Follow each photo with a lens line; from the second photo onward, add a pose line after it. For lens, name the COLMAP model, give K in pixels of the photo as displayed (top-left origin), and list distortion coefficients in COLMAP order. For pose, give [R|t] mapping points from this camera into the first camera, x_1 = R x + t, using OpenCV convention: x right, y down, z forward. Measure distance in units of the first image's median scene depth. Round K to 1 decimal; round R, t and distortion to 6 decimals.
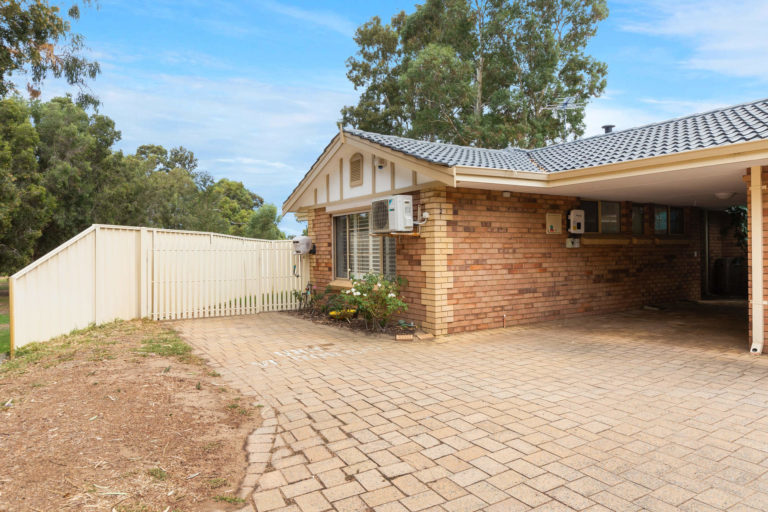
lens RADIAL K [[492.9, 0, 384.0], [0, 492.9, 256.0], [0, 0, 1]] dist [-0.000566, -0.000714]
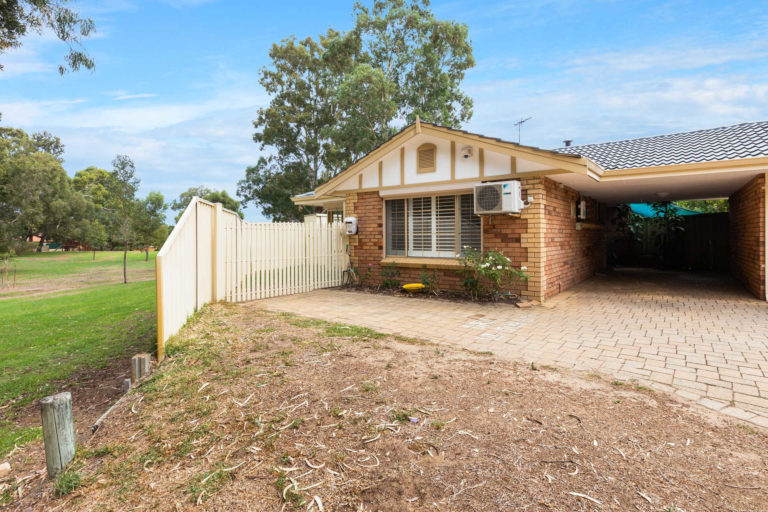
lens RADIAL K [[390.5, 0, 381.7], [0, 390.5, 238.7], [0, 0, 1]] dist [-0.003185, -0.000615]
pose [[0.937054, 0.002720, 0.349173, -0.477860], [-0.000241, 0.999974, -0.007142, 0.014702], [-0.349184, 0.006608, 0.937031, 0.216464]]
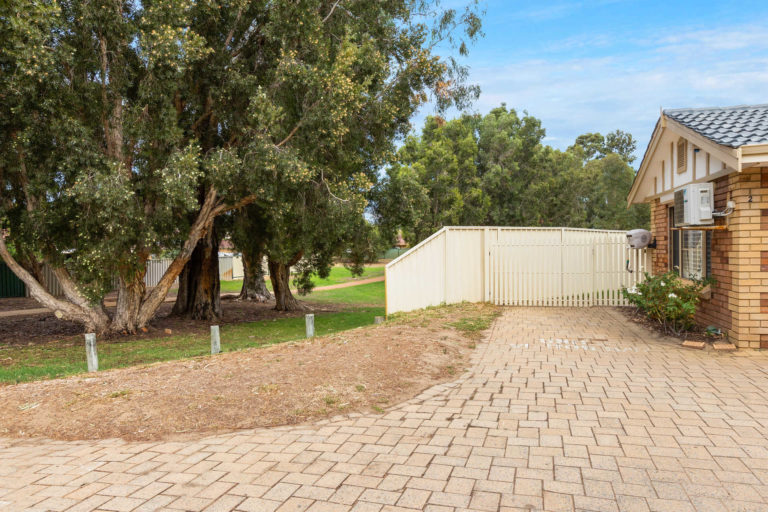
lens RADIAL K [[515.8, 0, 385.1], [0, 515.8, 272.3], [0, 0, 1]] dist [-0.000854, -0.000607]
pose [[0.670884, 0.034289, -0.740769, 0.290728], [0.003933, 0.998752, 0.049793, -0.011201], [0.741552, -0.036319, 0.669912, -0.029584]]
